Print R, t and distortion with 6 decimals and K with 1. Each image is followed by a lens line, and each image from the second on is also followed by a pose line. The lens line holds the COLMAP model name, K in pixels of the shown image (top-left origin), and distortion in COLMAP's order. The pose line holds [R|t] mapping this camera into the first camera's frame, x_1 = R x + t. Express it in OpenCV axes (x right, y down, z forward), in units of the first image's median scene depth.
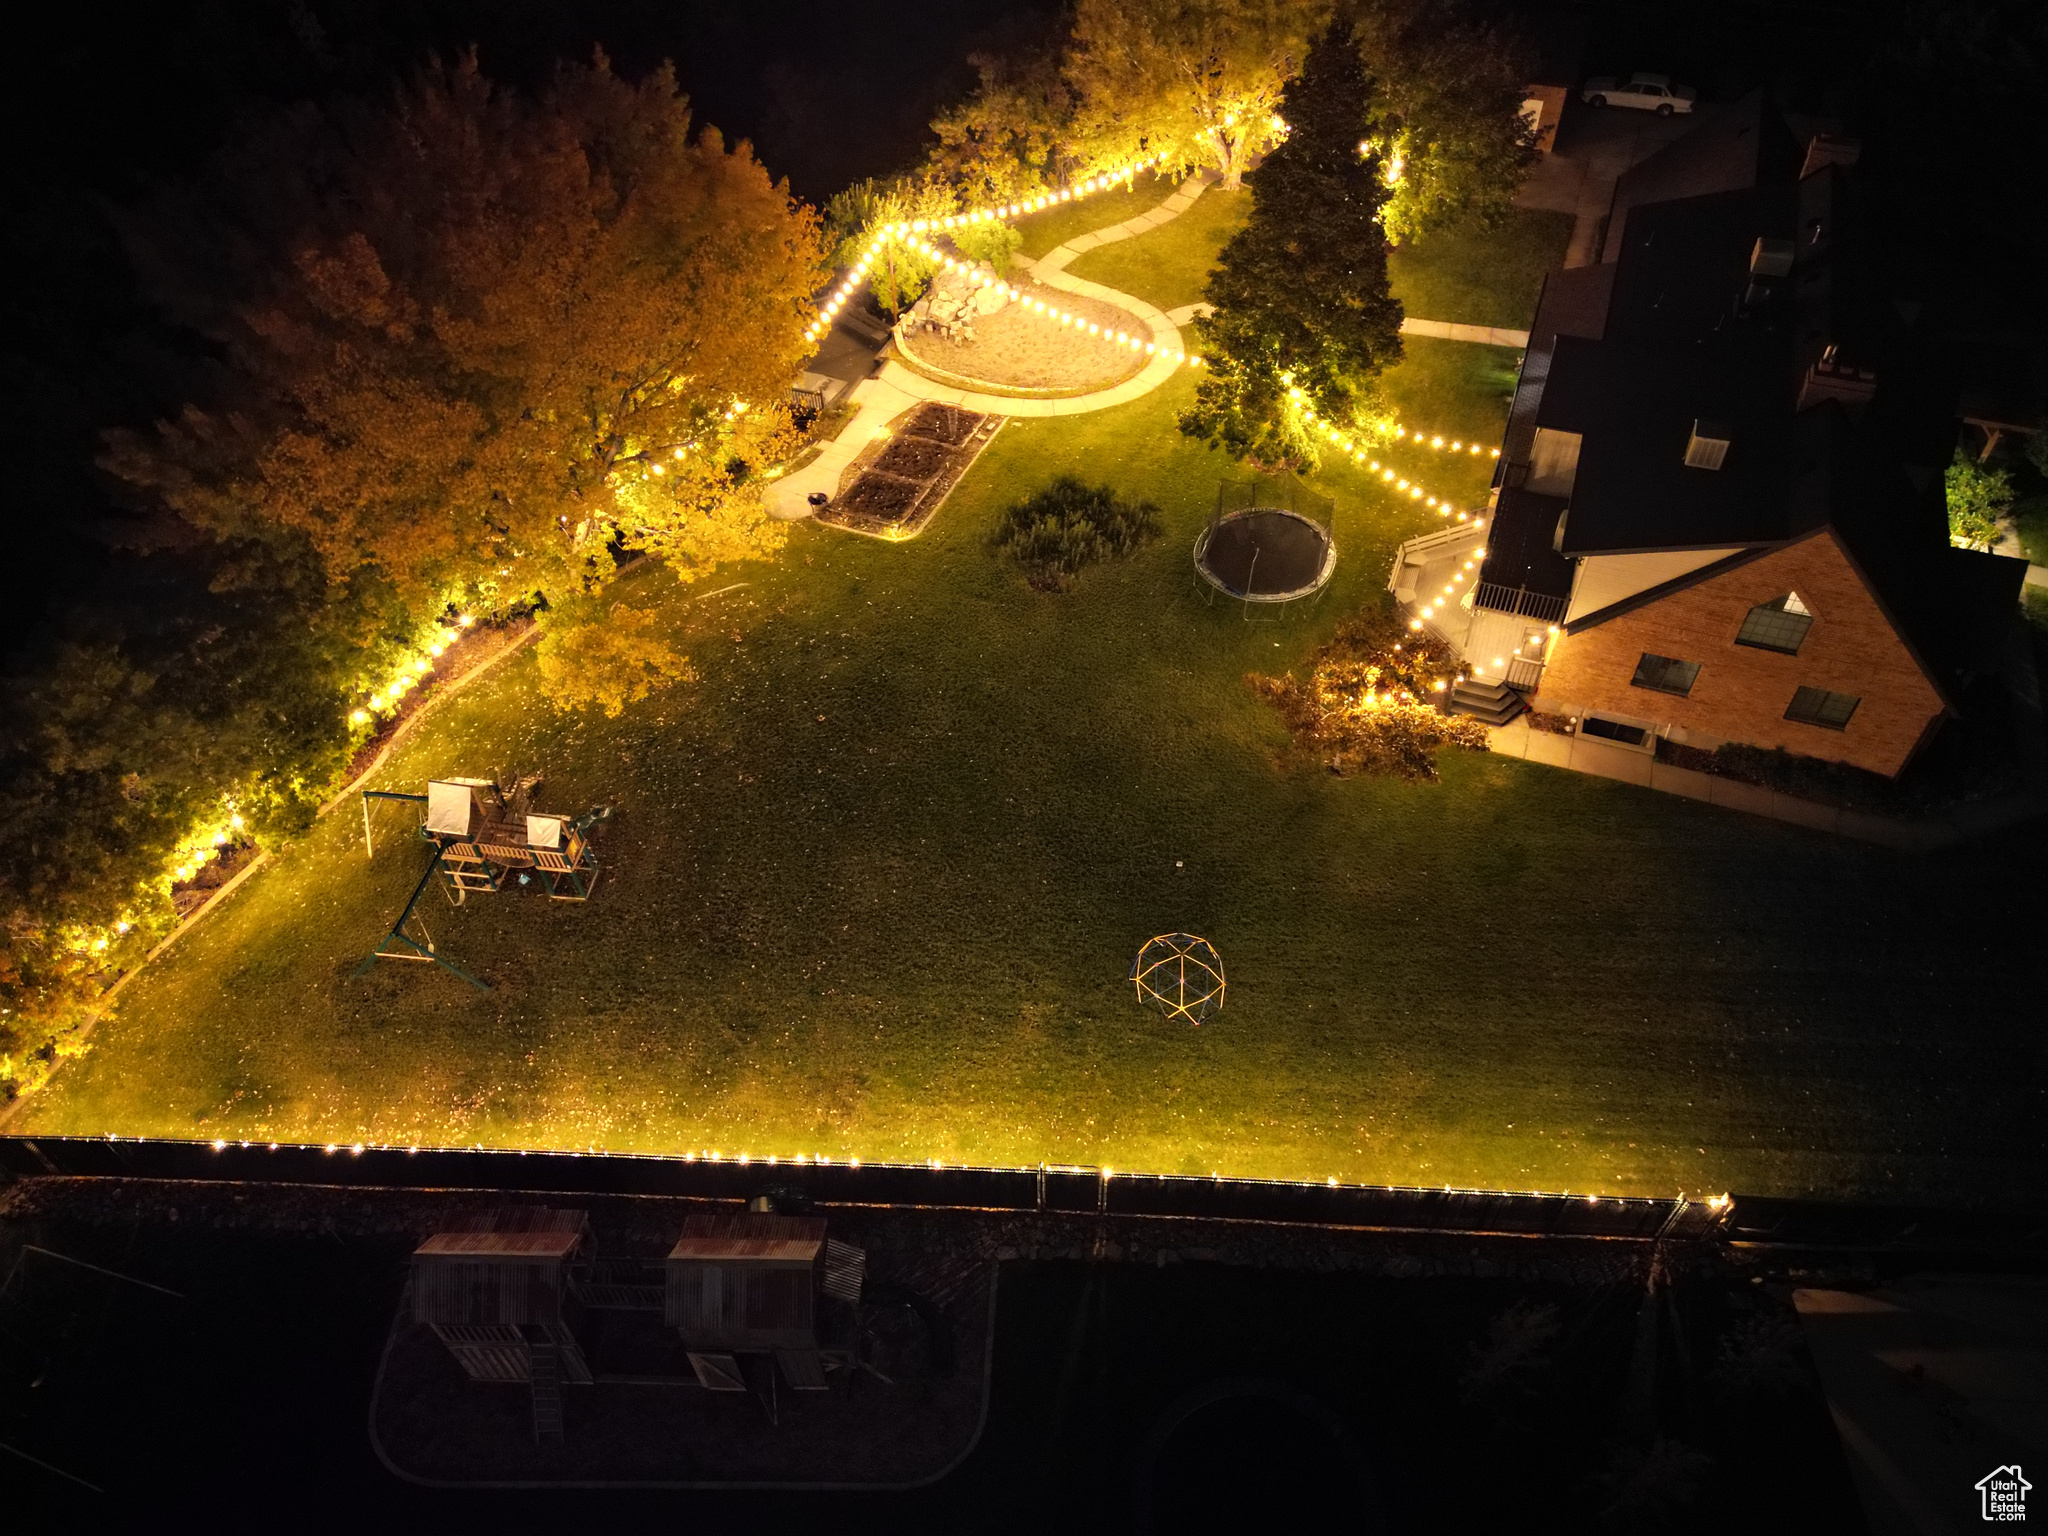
lens RADIAL K [[1443.6, 0, 1027.4], [0, 1443.6, 760.3], [0, 0, 1]] dist [0.078155, -0.081310]
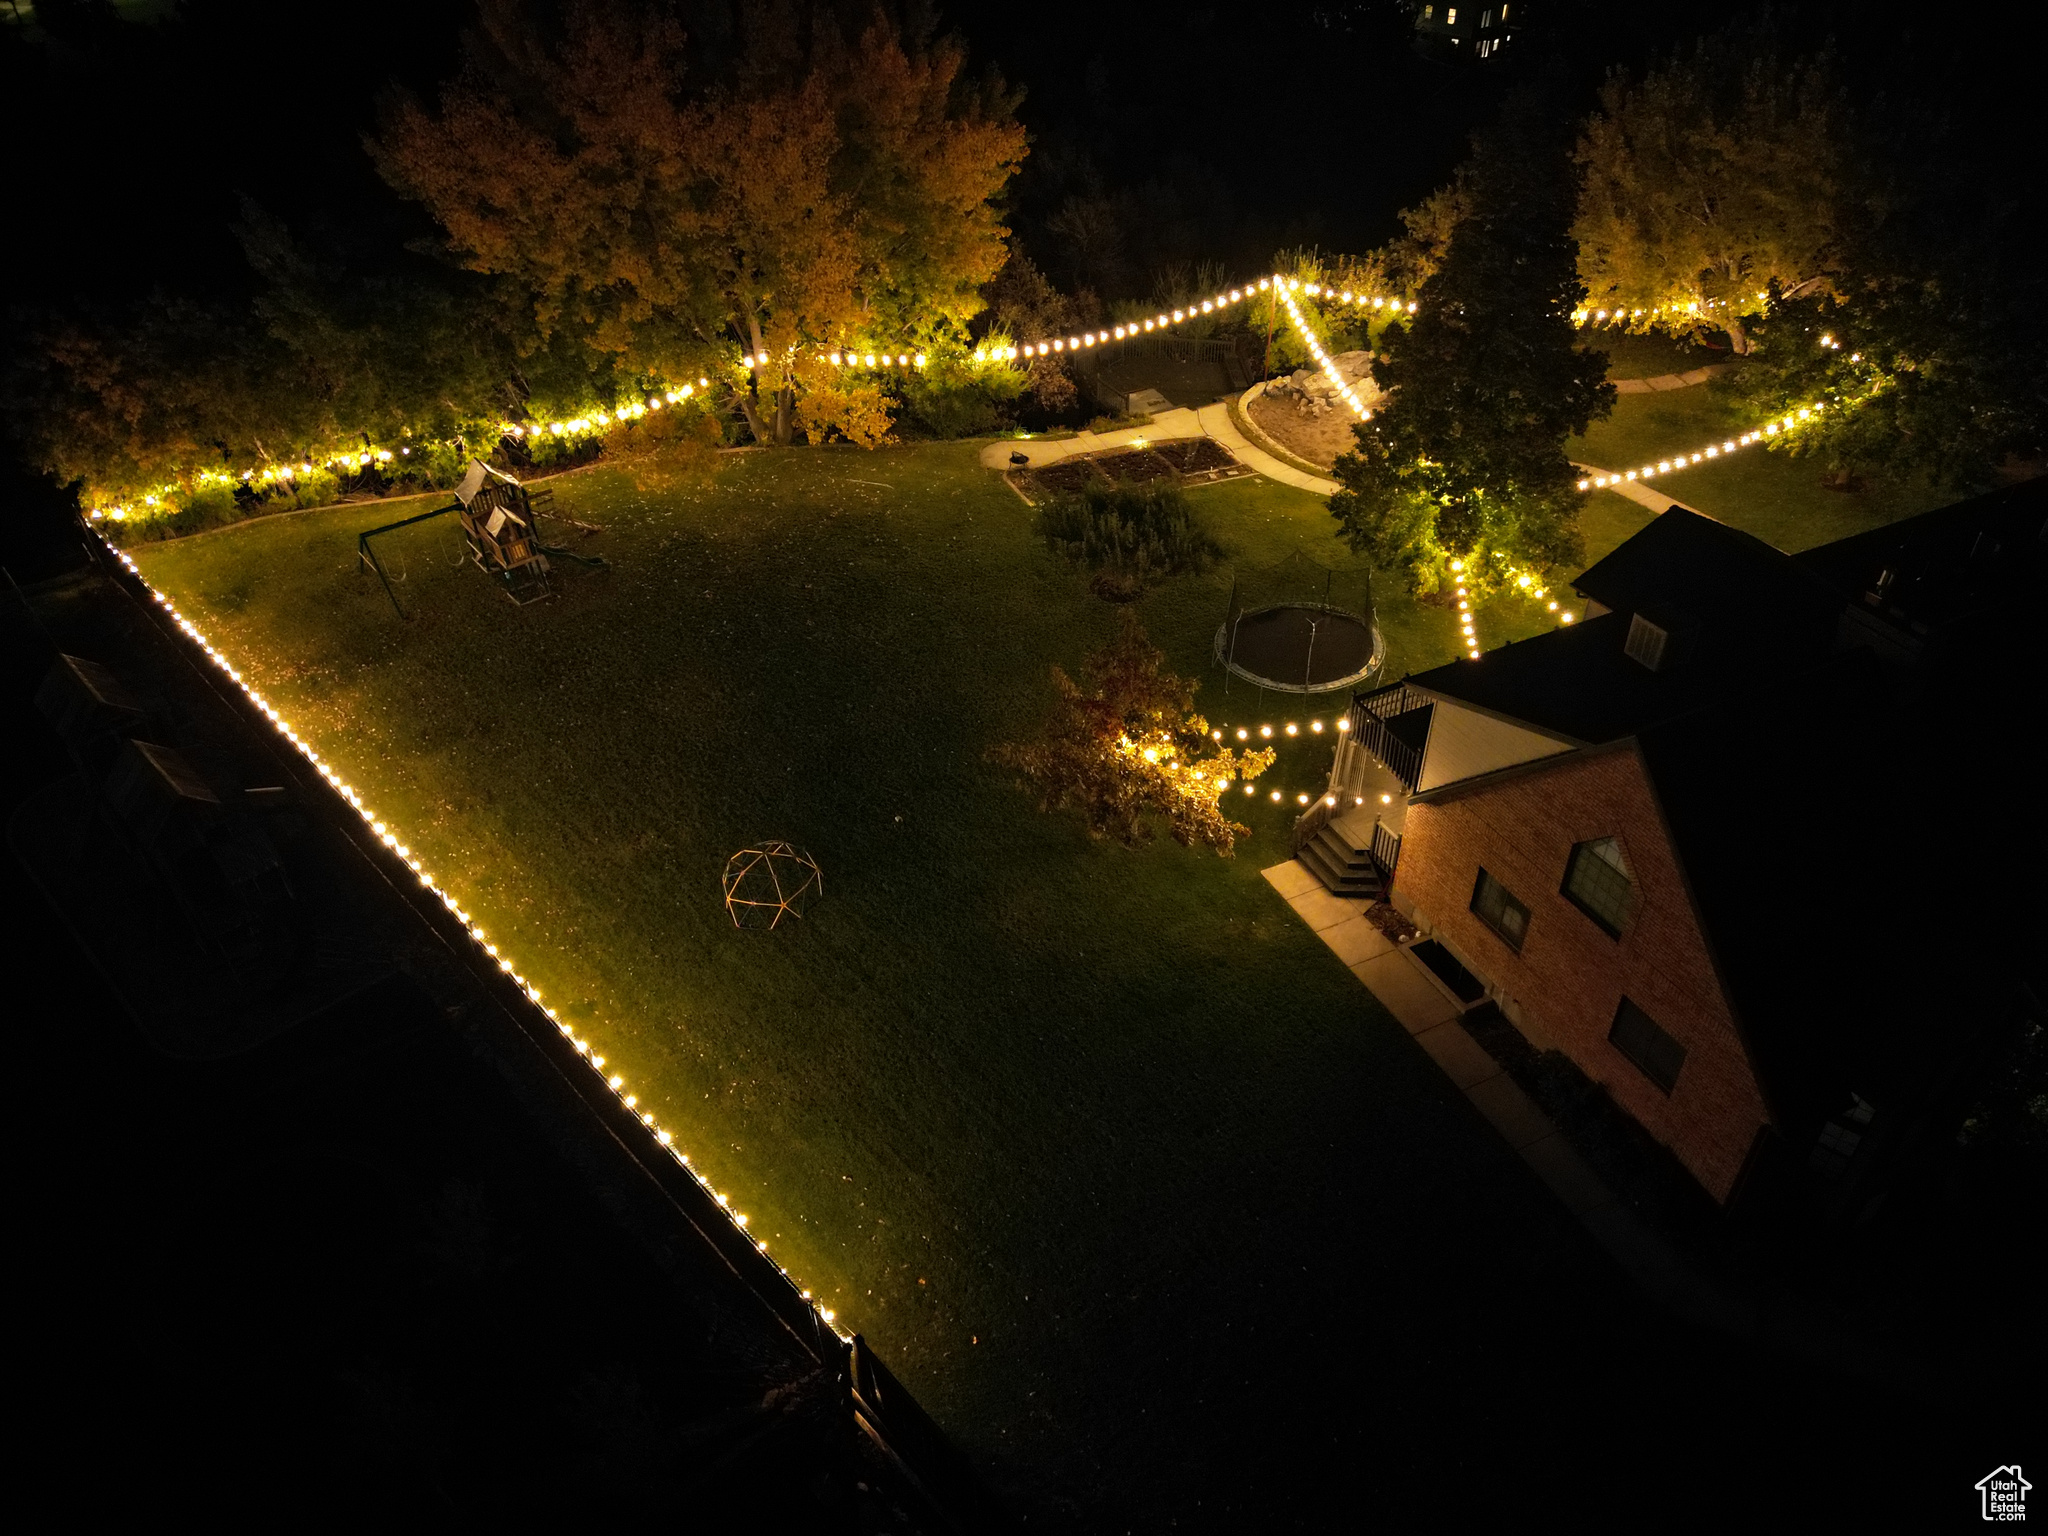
lens RADIAL K [[1433.5, 0, 1031.5], [0, 1433.5, 765.2], [0, 0, 1]] dist [0.085777, -0.089738]
pose [[0.726372, 0.430650, -0.535653, 0.594394], [-0.504949, 0.863100, 0.009172, -0.008478], [0.466272, 0.263815, 0.844388, 0.240050]]
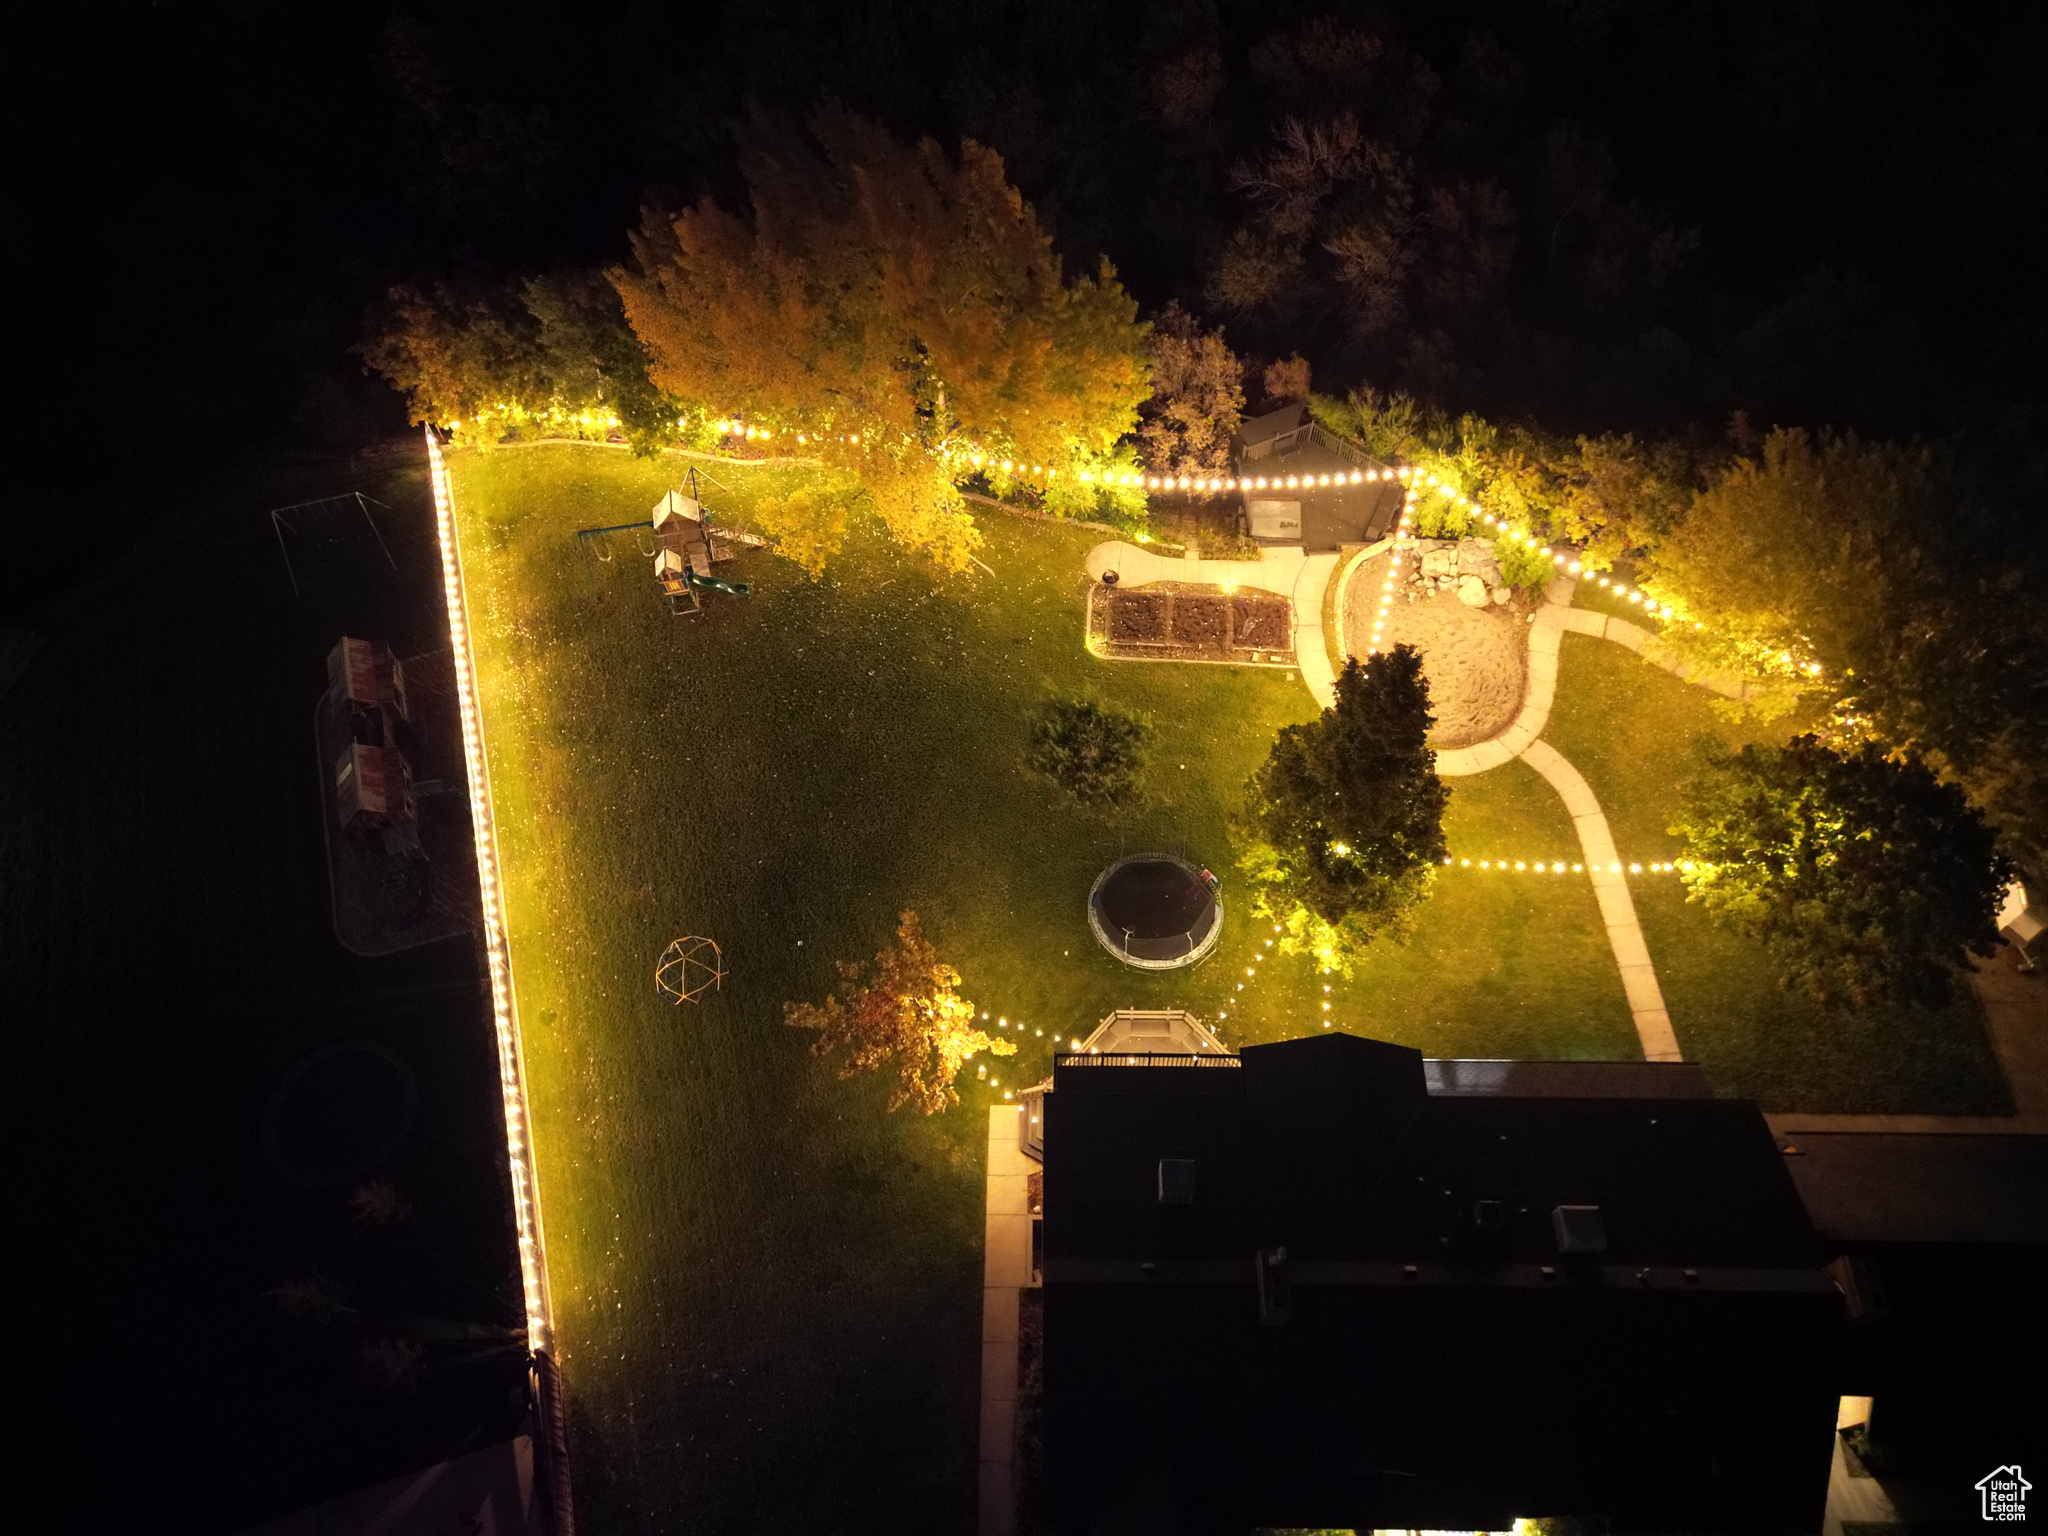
lens RADIAL K [[1443.6, 0, 1027.4], [0, 1443.6, 760.3], [0, 0, 1]] dist [0.078155, -0.081310]
pose [[0.340573, 0.802709, -0.489559, 0.628020], [-0.683153, 0.569015, 0.457738, -0.699071], [0.645997, 0.178550, 0.742165, 0.129507]]
